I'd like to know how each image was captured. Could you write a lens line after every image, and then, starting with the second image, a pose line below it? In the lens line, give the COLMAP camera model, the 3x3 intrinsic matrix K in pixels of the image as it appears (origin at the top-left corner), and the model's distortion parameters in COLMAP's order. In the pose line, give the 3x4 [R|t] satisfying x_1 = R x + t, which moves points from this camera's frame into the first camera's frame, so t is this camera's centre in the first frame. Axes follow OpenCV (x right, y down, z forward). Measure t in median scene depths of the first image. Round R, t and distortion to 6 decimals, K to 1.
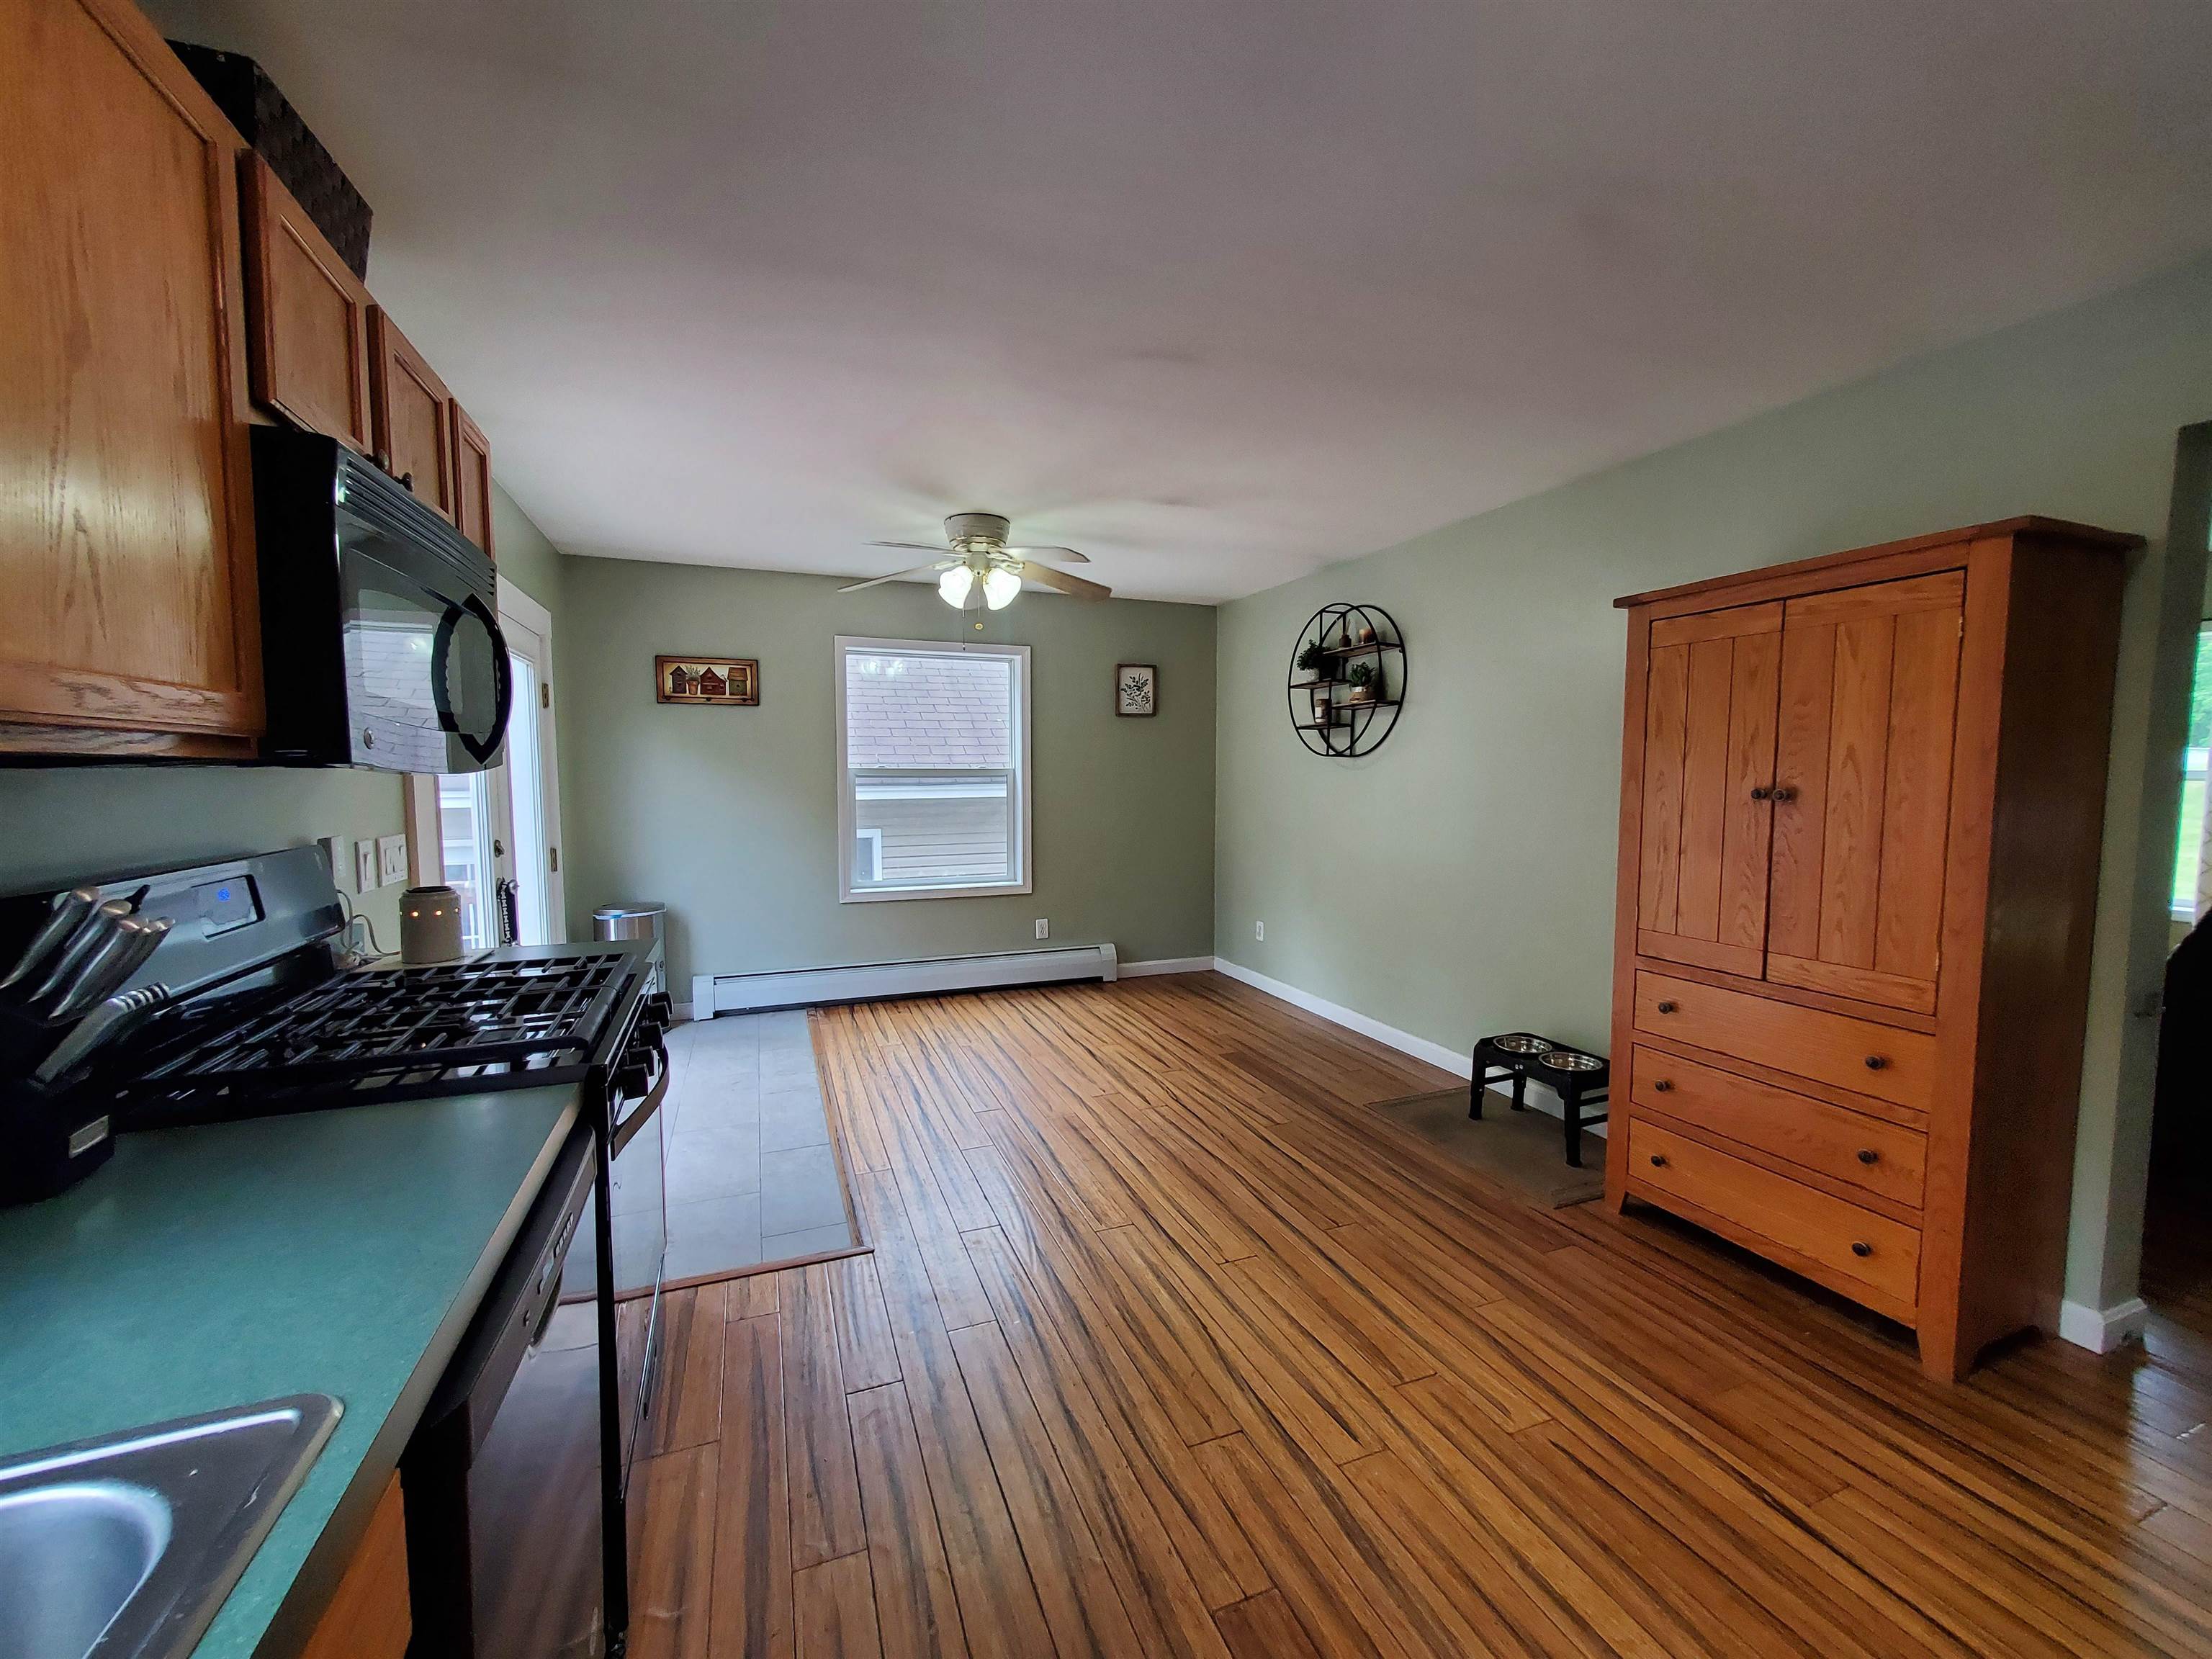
lens RADIAL K [[879.3, 0, 1102.4], [0, 879.3, 834.9], [0, 0, 1]] dist [0.002648, -0.000304]
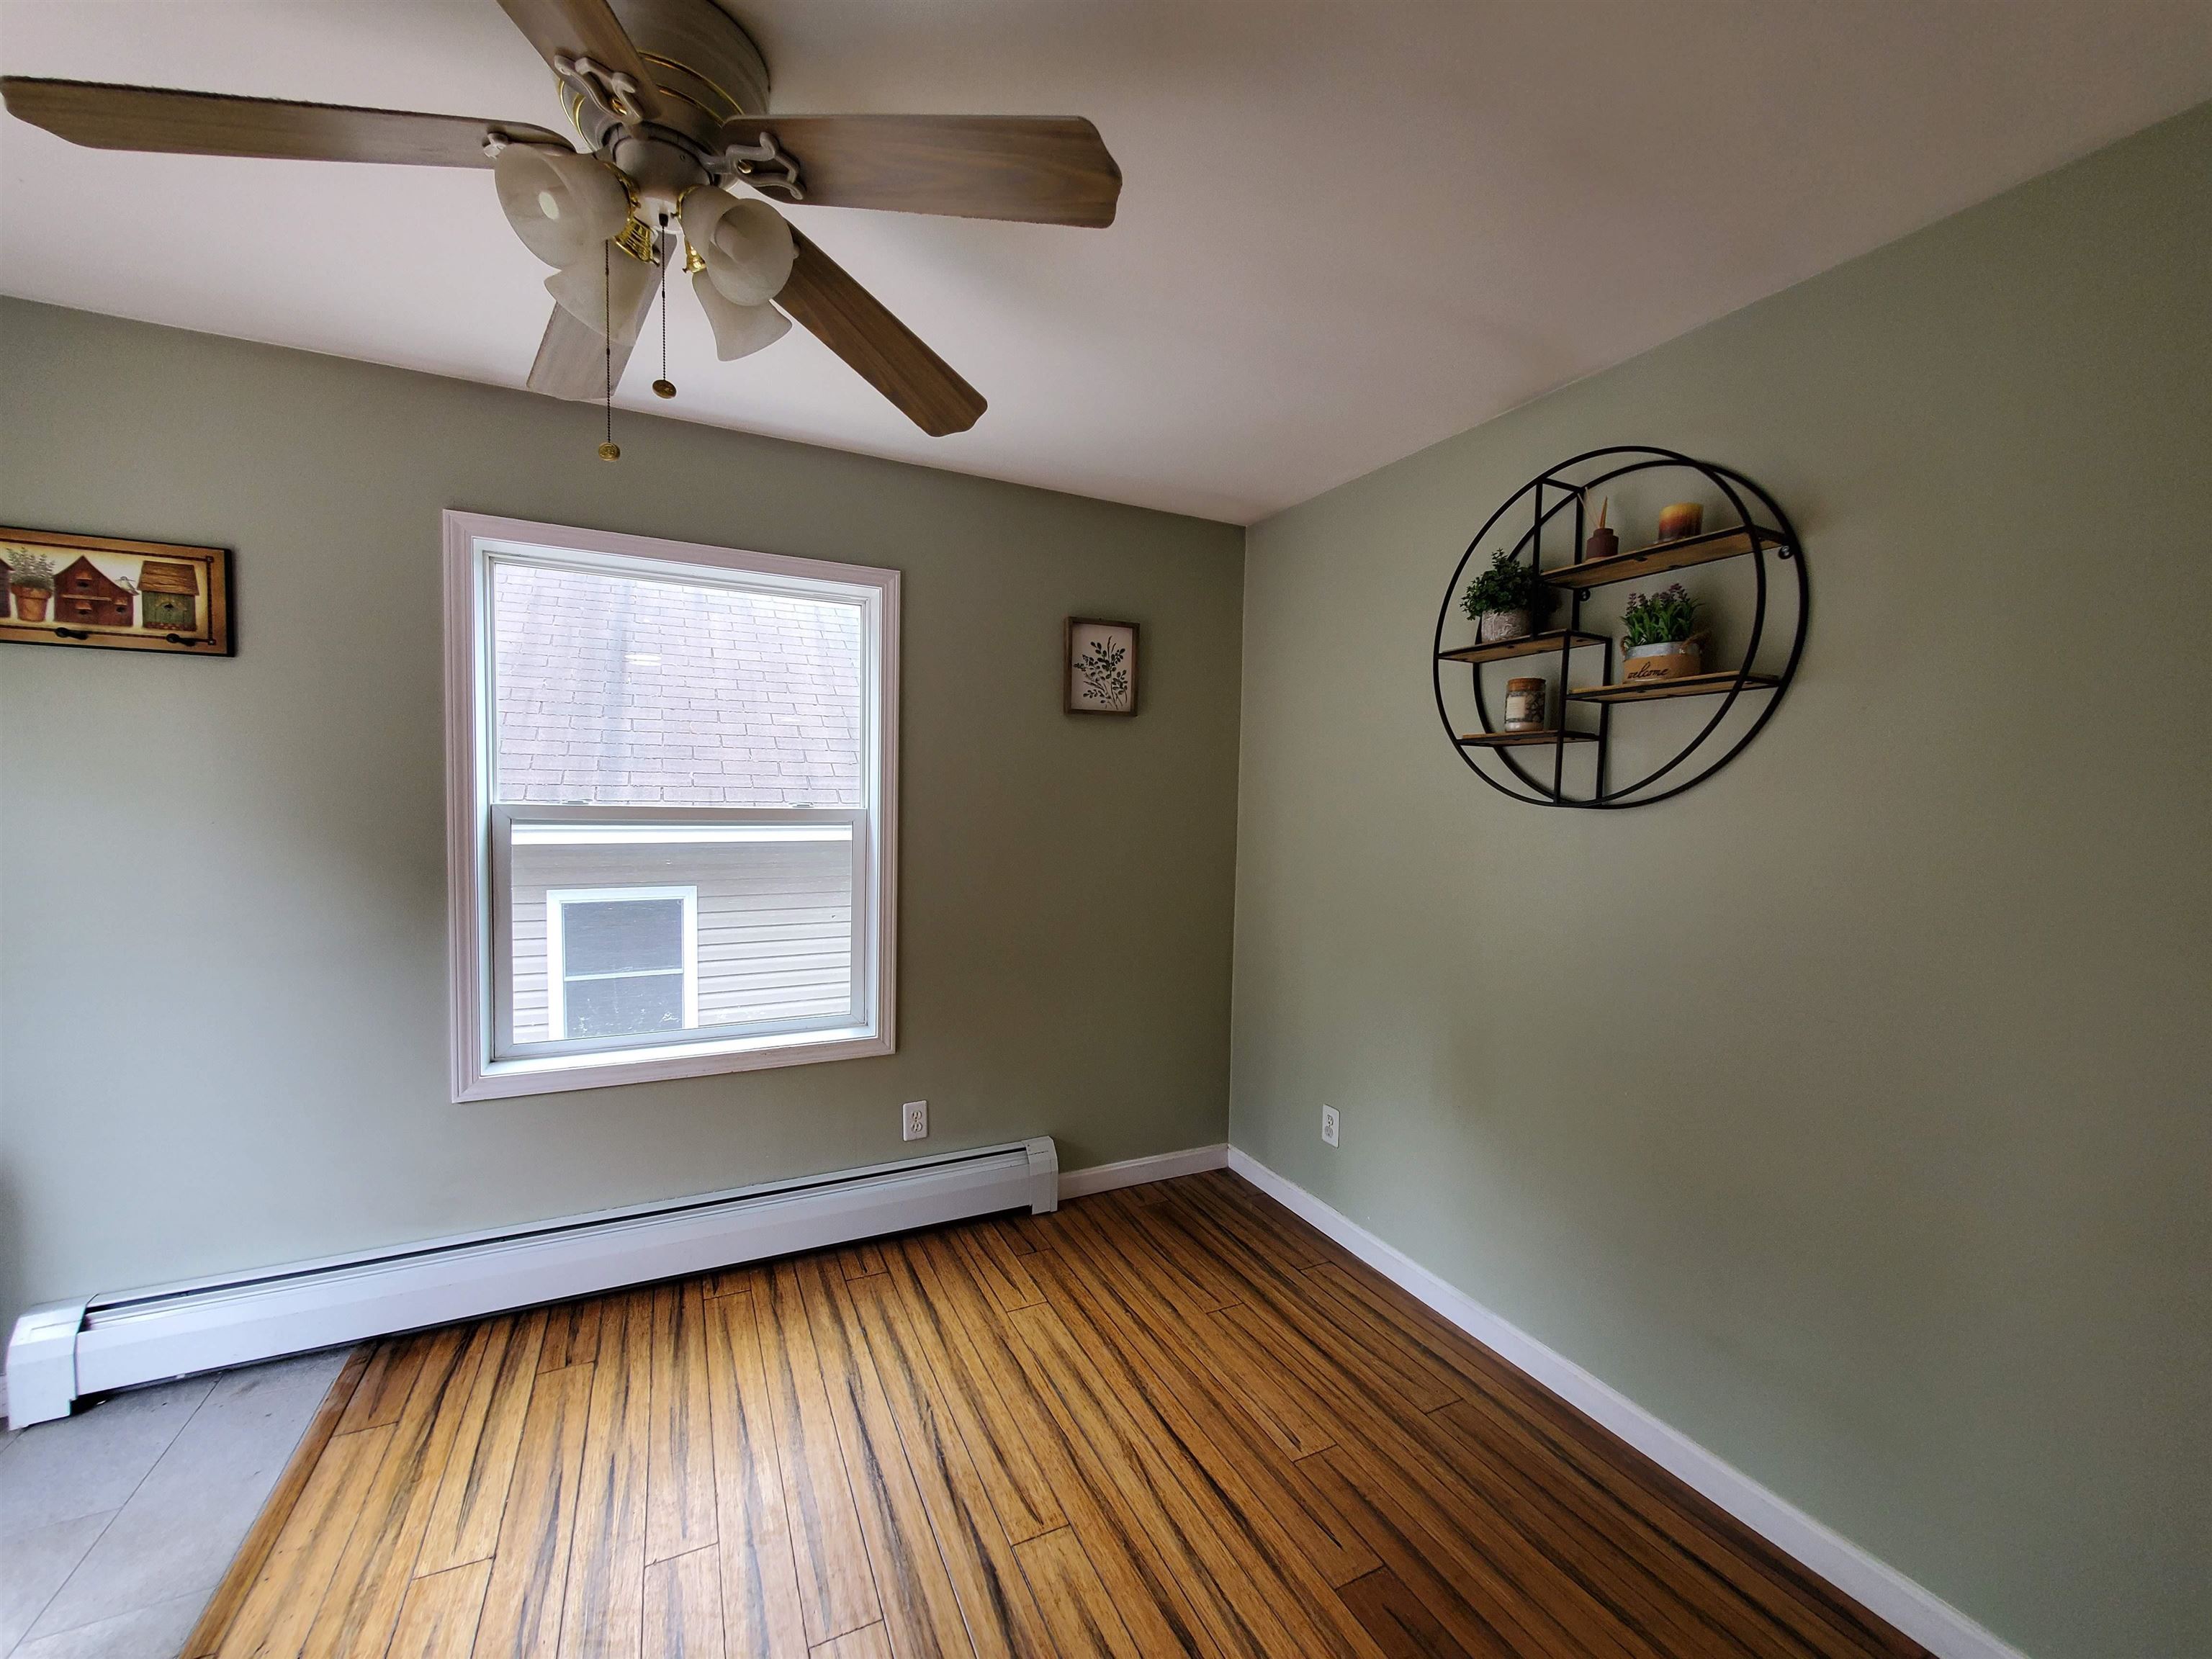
lens RADIAL K [[879.3, 0, 1102.4], [0, 879.3, 834.9], [0, 0, 1]] dist [0.002648, -0.000304]
pose [[0.996669, 0.017228, 0.079708, -0.003183], [-0.015225, 0.999555, -0.025664, -0.054462], [-0.080115, 0.024365, 0.996488, 0.526038]]
